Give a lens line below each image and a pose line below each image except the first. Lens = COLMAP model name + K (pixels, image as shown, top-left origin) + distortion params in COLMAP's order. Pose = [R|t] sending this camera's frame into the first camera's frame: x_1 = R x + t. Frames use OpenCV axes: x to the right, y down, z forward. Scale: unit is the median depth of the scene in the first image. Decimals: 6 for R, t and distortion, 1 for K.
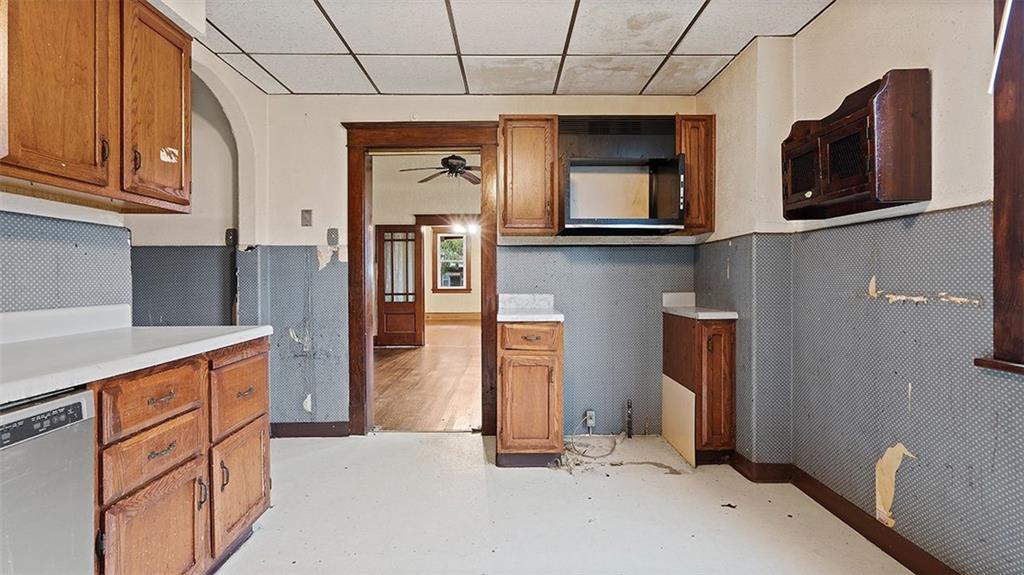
lens RADIAL K [[468.5, 0, 513.8], [0, 468.5, 278.7], [0, 0, 1]] dist [-0.005935, 0.003239]
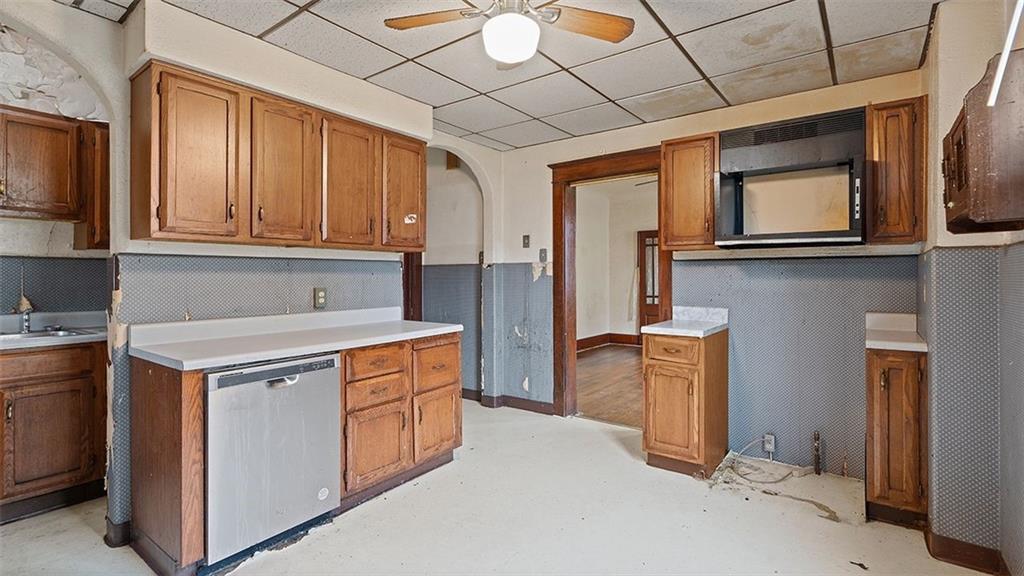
lens RADIAL K [[468.5, 0, 509.0], [0, 468.5, 272.3], [0, 0, 1]] dist [-0.005935, 0.003239]
pose [[0.793870, -0.002638, -0.608082, 0.350210], [-0.001661, 0.999977, -0.006507, -0.040129], [0.608086, 0.006175, 0.793847, -0.070059]]
